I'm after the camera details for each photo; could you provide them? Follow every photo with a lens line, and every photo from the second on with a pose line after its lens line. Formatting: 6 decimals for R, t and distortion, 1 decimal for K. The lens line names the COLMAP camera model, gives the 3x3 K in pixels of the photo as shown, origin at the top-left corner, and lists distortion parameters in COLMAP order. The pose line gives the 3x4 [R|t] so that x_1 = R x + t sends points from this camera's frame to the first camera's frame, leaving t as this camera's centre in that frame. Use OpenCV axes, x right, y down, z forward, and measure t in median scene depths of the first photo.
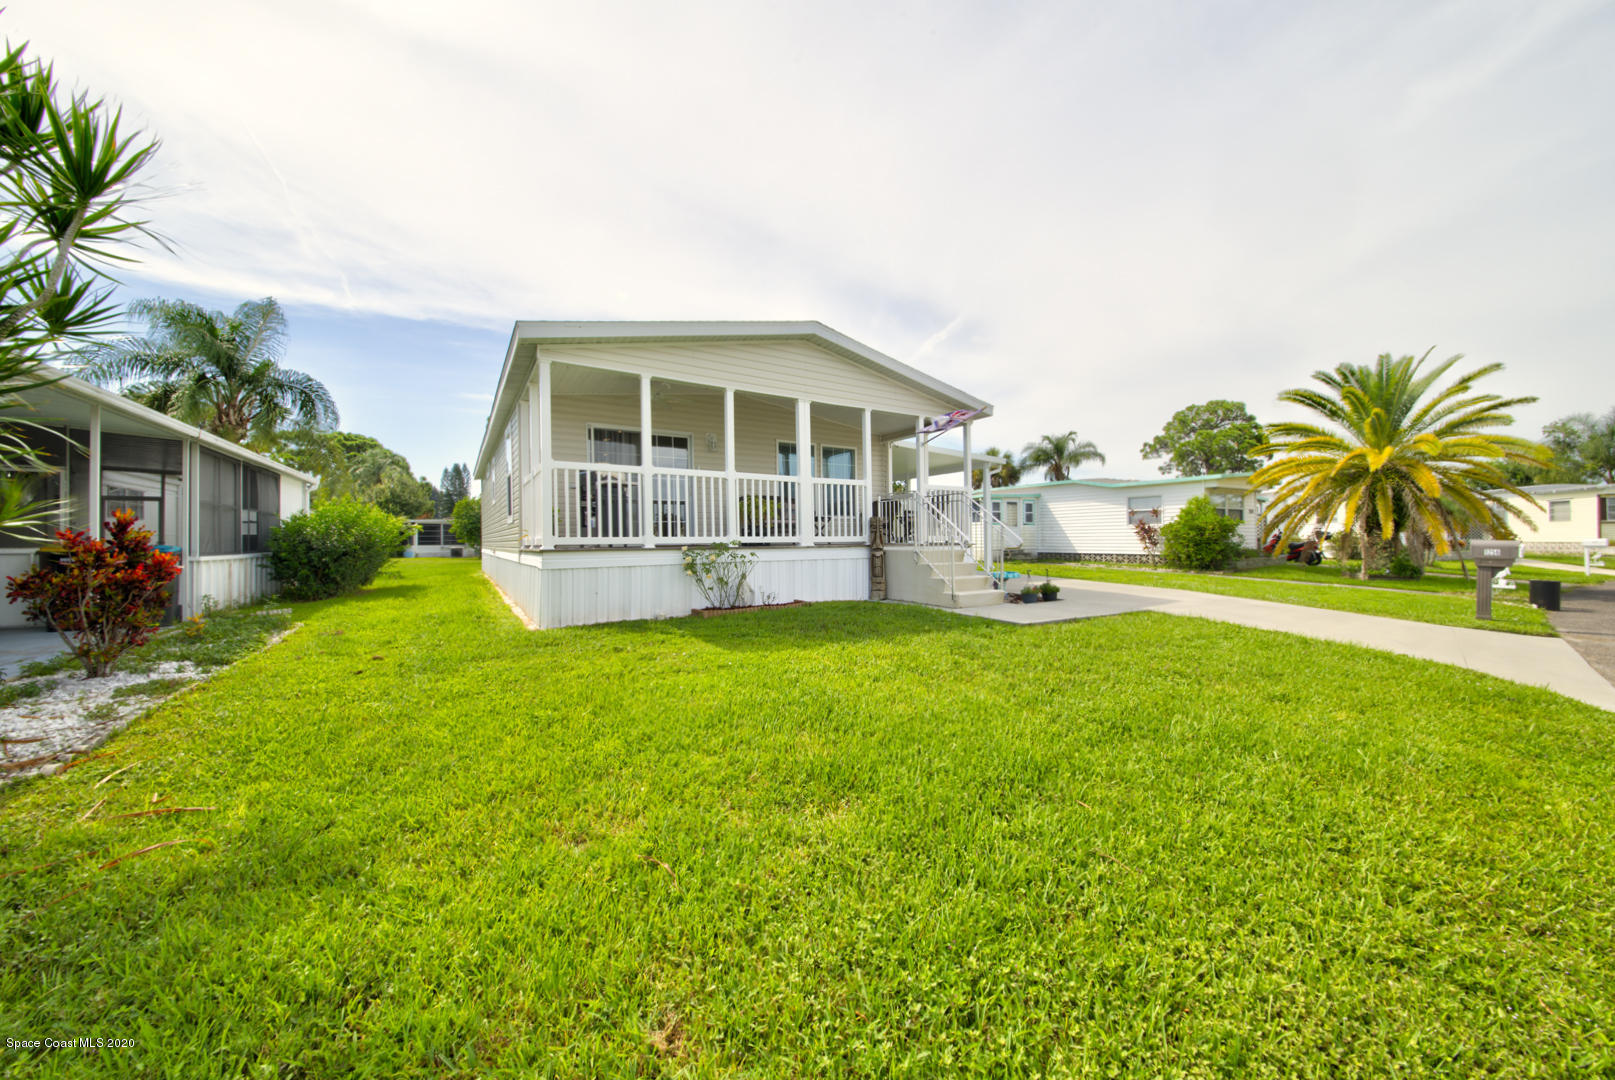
lens RADIAL K [[567.3, 0, 806.3], [0, 567.3, 540.1], [0, 0, 1]] dist [0.001156, -0.001262]
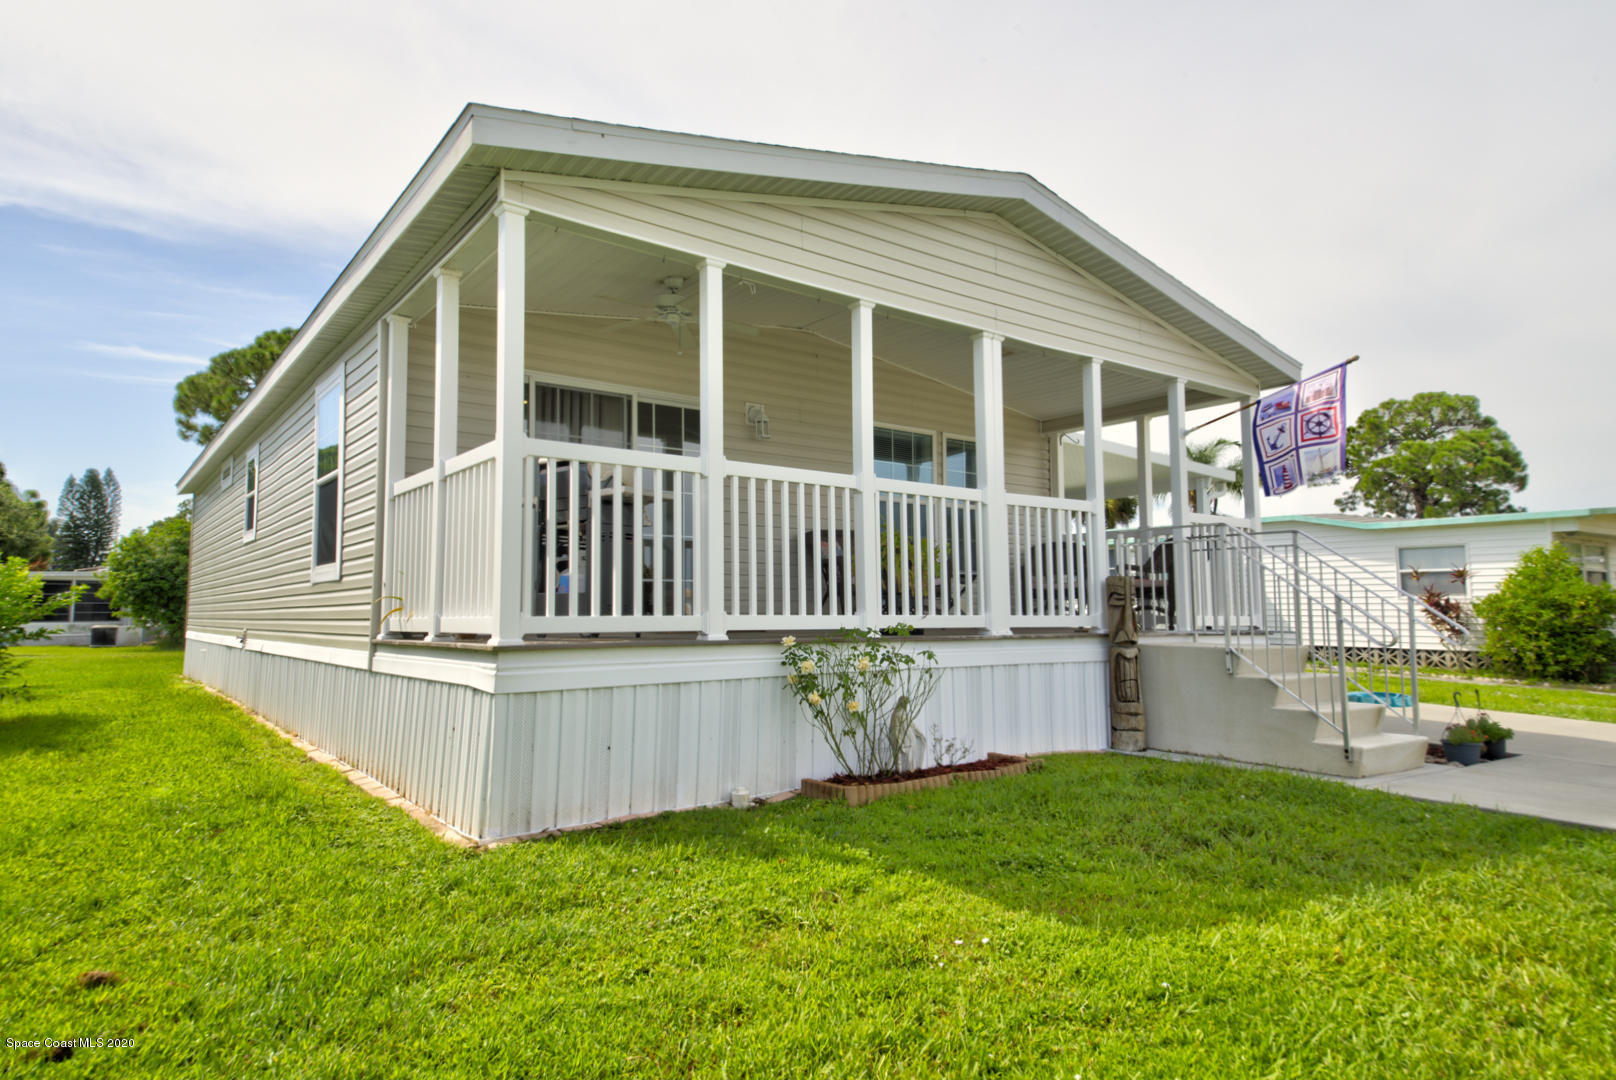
lens RADIAL K [[958.3, 0, 808.4], [0, 958.3, 527.8], [0, 0, 1]] dist [0.051964, -0.006462]
pose [[0.996057, 0.016456, 0.087175, -0.197614], [-0.008532, 0.995860, -0.090502, -0.004631], [-0.088304, 0.089402, 0.992073, 0.178394]]
